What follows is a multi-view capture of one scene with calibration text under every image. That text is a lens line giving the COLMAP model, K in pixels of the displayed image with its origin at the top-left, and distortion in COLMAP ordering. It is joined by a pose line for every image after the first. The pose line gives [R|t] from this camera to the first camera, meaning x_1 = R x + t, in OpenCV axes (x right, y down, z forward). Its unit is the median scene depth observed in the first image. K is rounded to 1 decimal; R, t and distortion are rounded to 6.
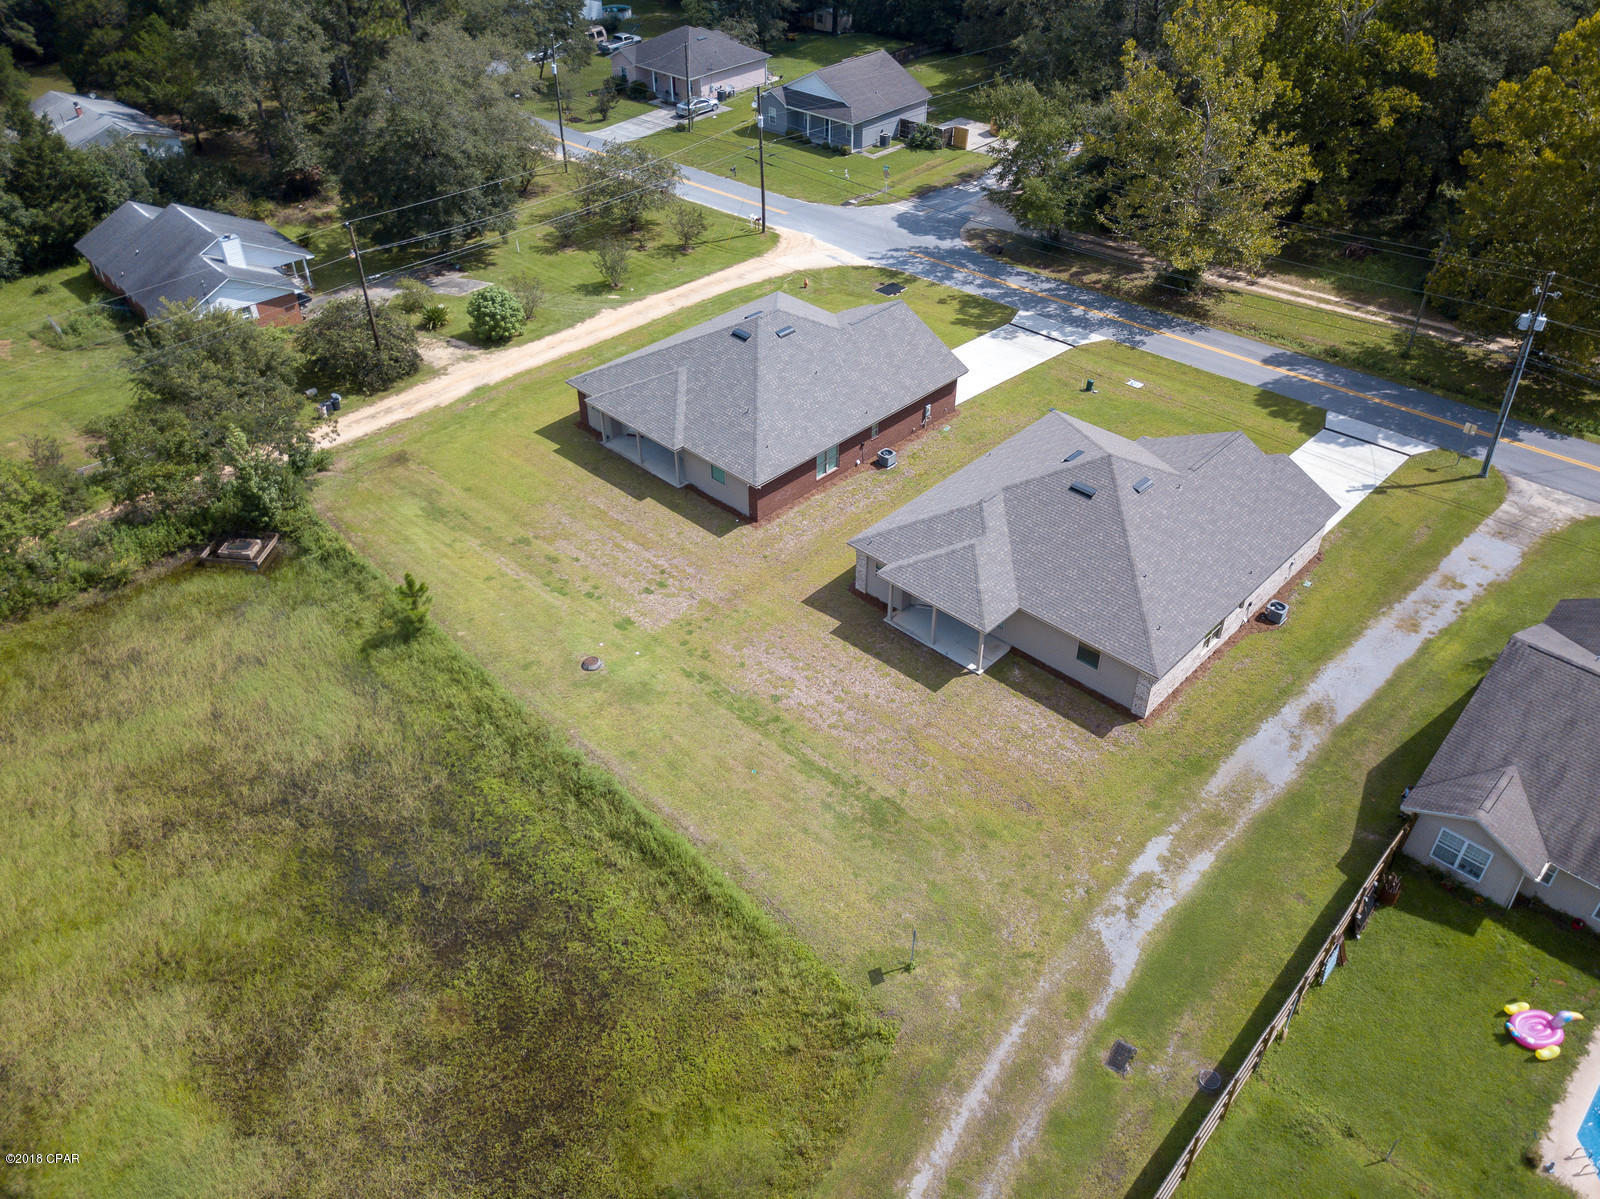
lens RADIAL K [[1229.4, 0, 803.9], [0, 1229.4, 581.4], [0, 0, 1]] dist [0.004902, -0.009721]
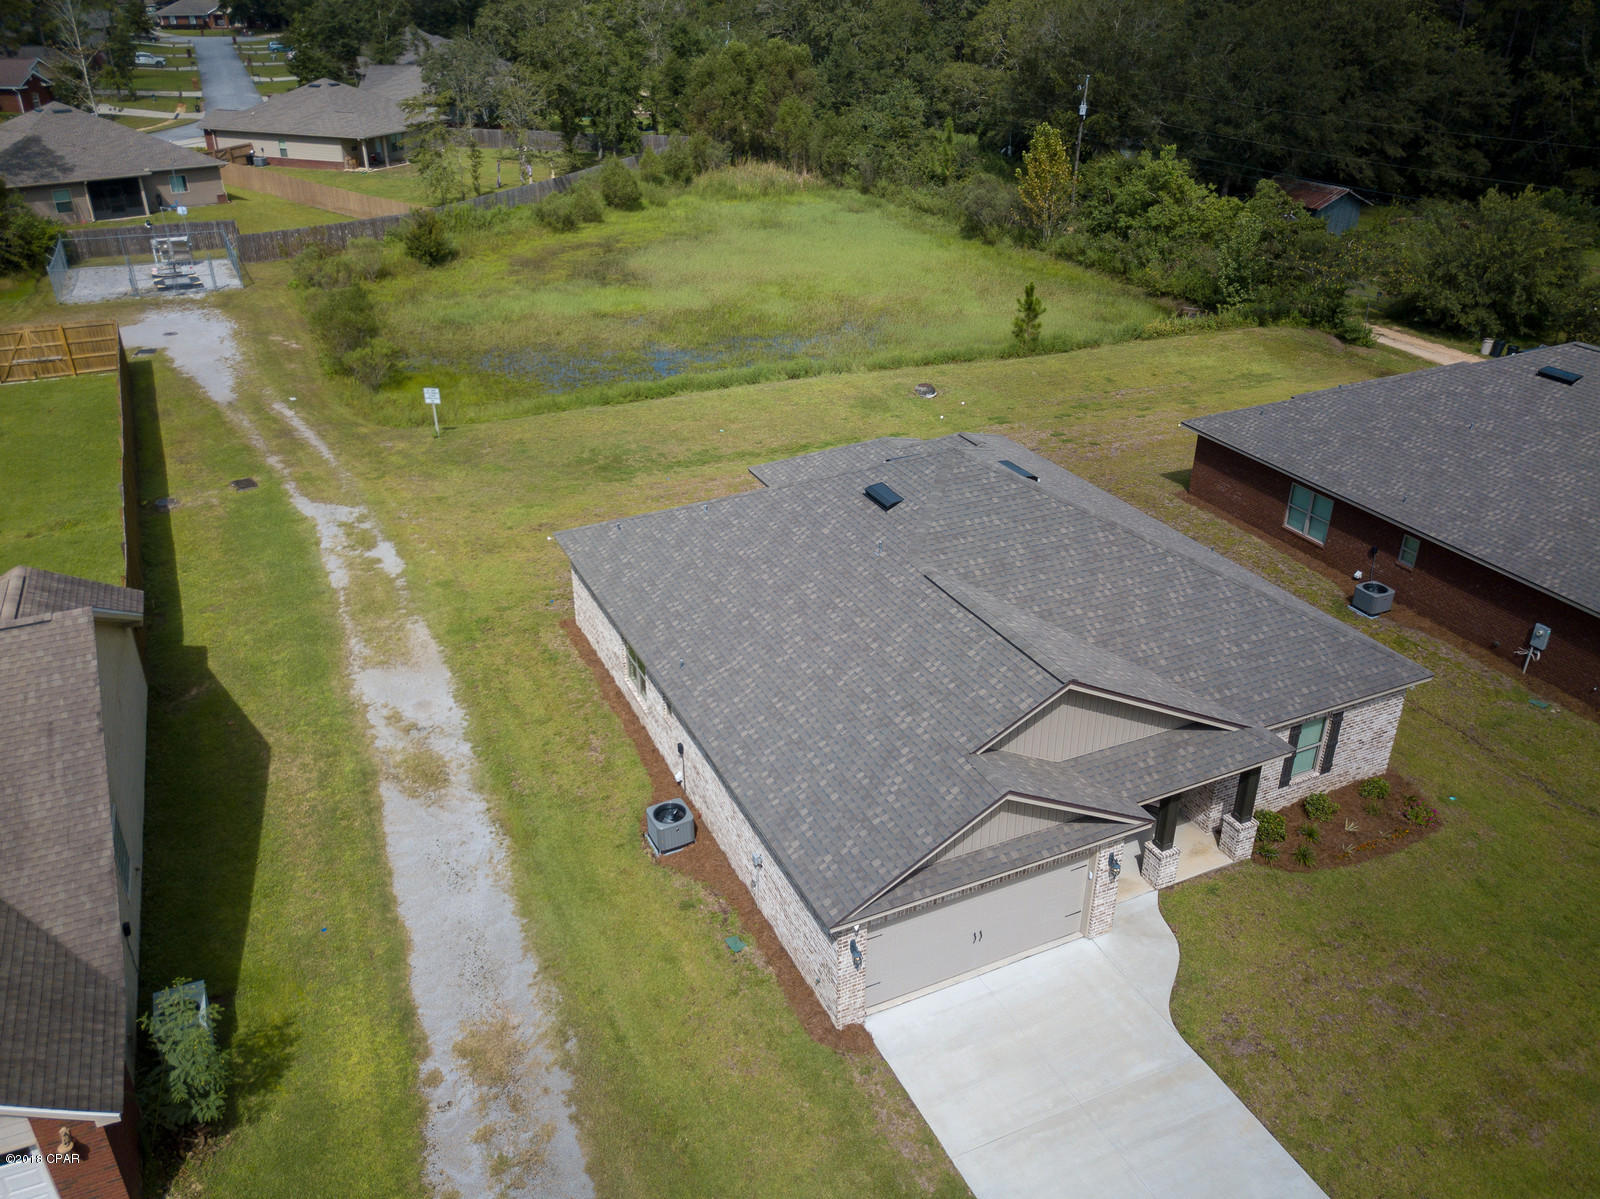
lens RADIAL K [[1229.4, 0, 803.9], [0, 1229.4, 581.4], [0, 0, 1]] dist [0.004902, -0.009721]
pose [[-0.361836, 0.416067, -0.834244, 0.710268], [-0.565958, 0.613059, 0.551226, -0.310783], [0.740788, 0.671600, 0.013649, 0.972728]]
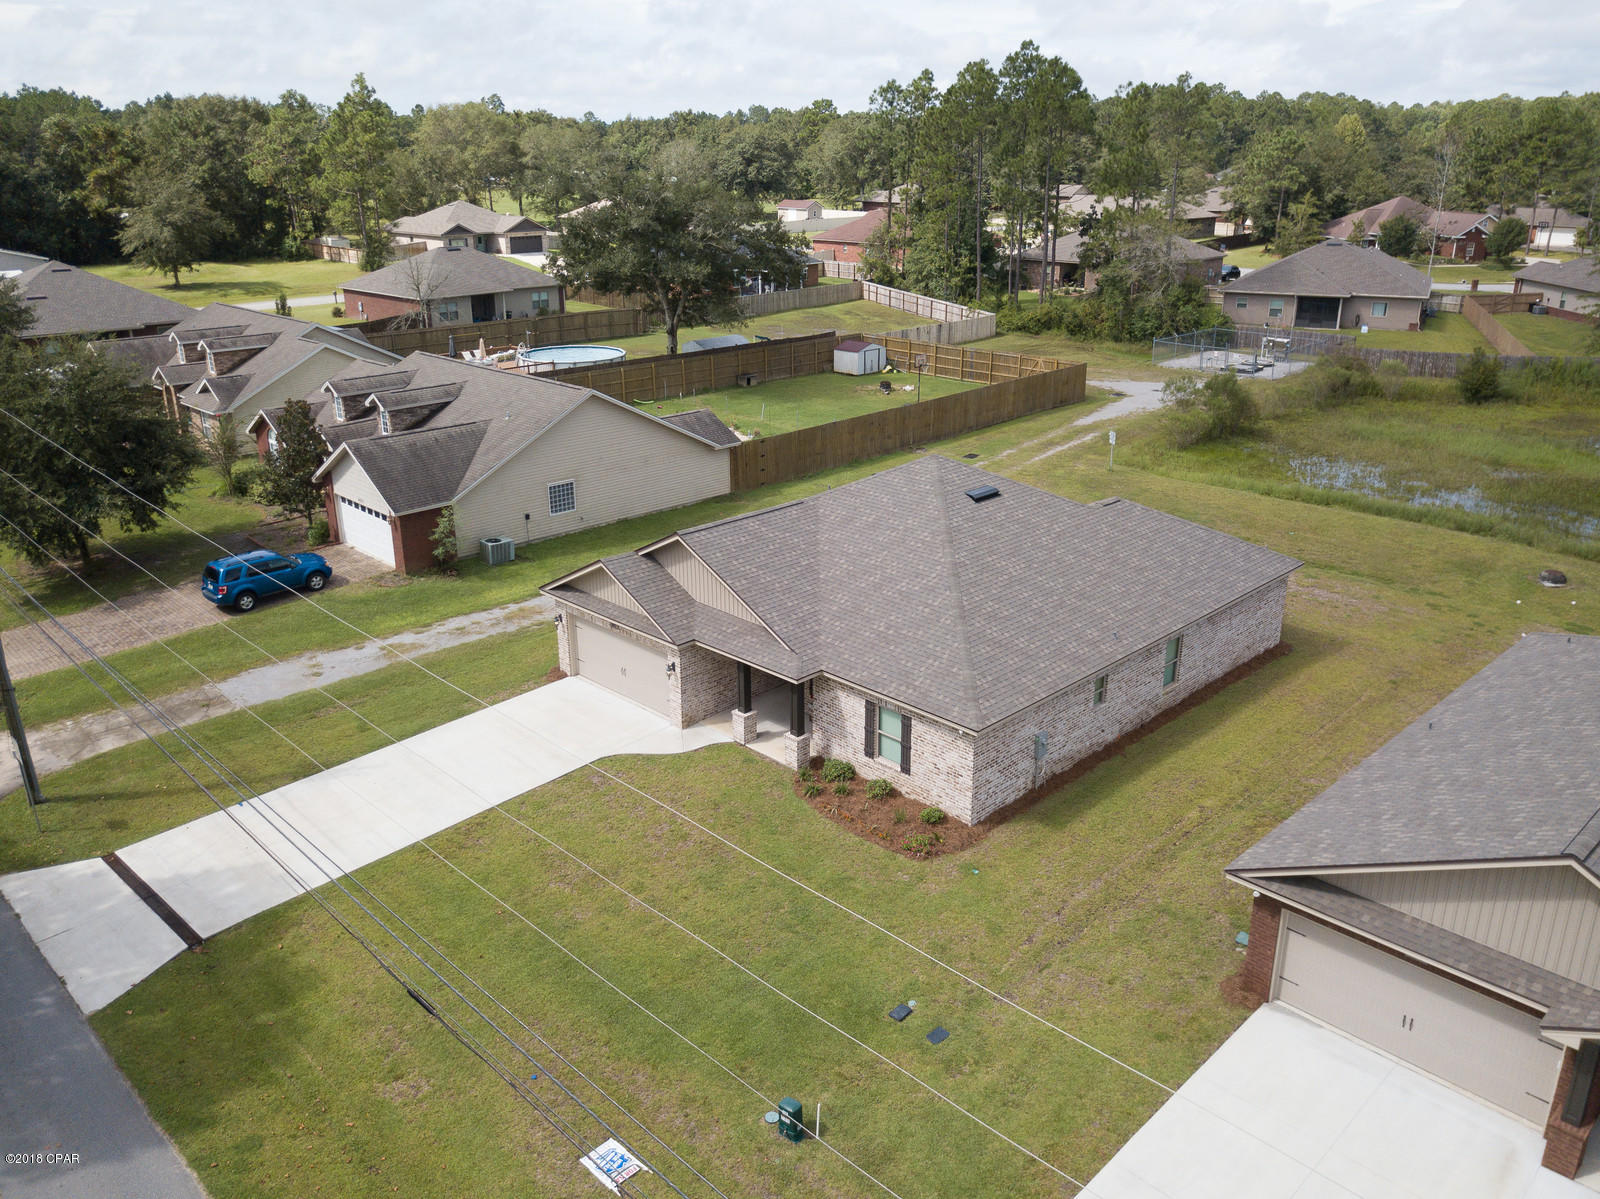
lens RADIAL K [[1229.4, 0, 803.9], [0, 1229.4, 581.4], [0, 0, 1]] dist [0.004902, -0.009721]
pose [[-0.999539, -0.003084, 0.030193, 0.296034], [0.023435, 0.553700, 0.832386, -0.607523], [-0.019285, 0.832710, -0.553373, 1.406459]]
